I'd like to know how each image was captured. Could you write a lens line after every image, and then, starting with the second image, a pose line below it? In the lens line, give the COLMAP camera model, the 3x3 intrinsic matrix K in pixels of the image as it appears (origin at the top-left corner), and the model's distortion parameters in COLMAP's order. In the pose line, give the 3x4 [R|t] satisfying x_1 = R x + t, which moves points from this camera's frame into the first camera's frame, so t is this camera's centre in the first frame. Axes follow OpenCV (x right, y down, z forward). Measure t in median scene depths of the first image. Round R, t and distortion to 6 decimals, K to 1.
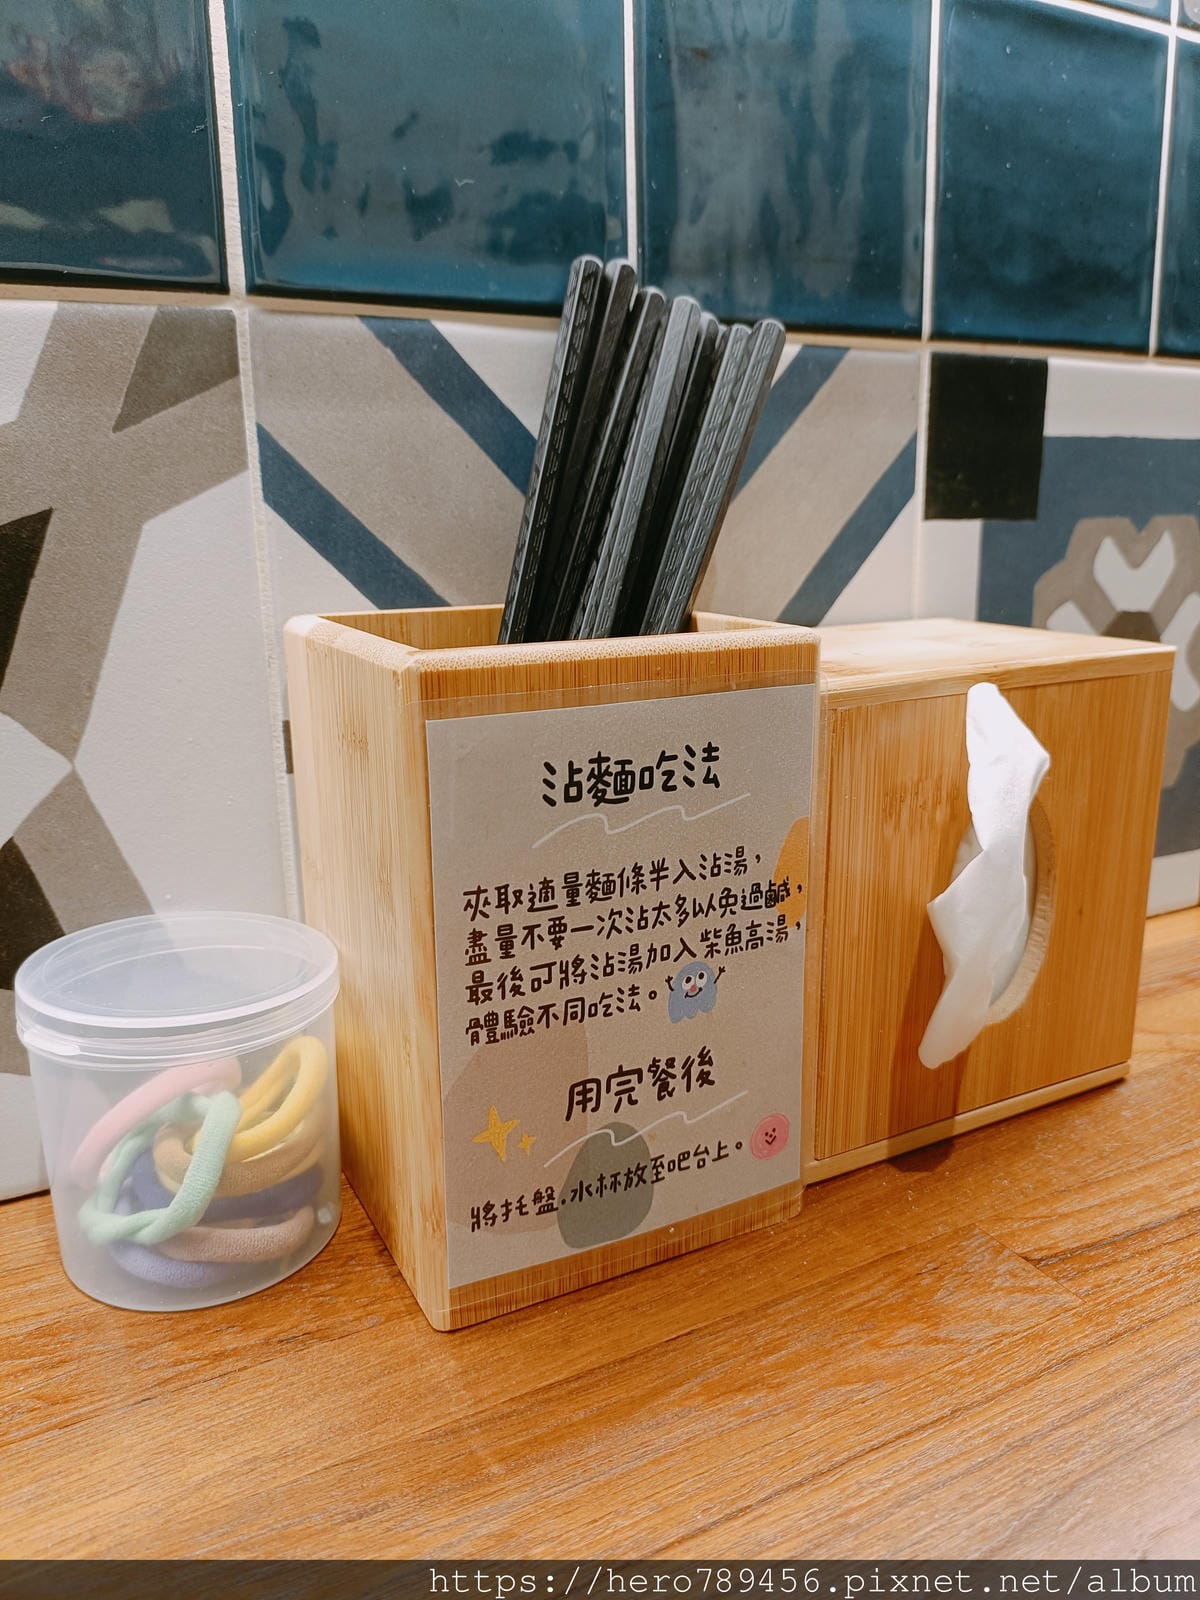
lens RADIAL K [[1214.9, 0, 588.0], [0, 1214.9, 798.4], [0, 0, 1]] dist [0.008172, -0.026419]
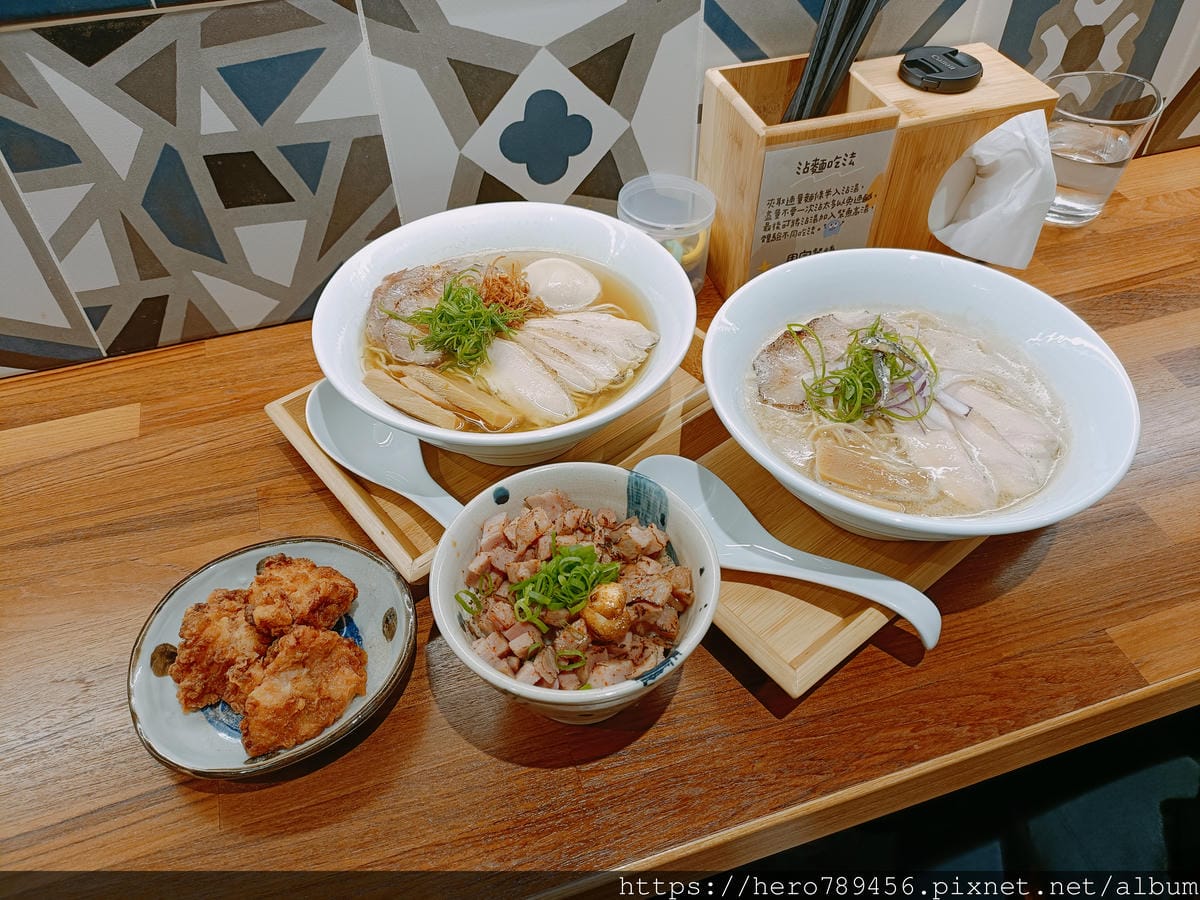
lens RADIAL K [[911.1, 0, 606.3], [0, 911.1, 461.1], [0, 0, 1]] dist [0.008172, -0.026419]
pose [[0.985835, 0.132593, -0.102706, -0.169513], [-0.054480, 0.832326, 0.551602, -0.616747], [0.158624, -0.538193, 0.827760, -1.377116]]
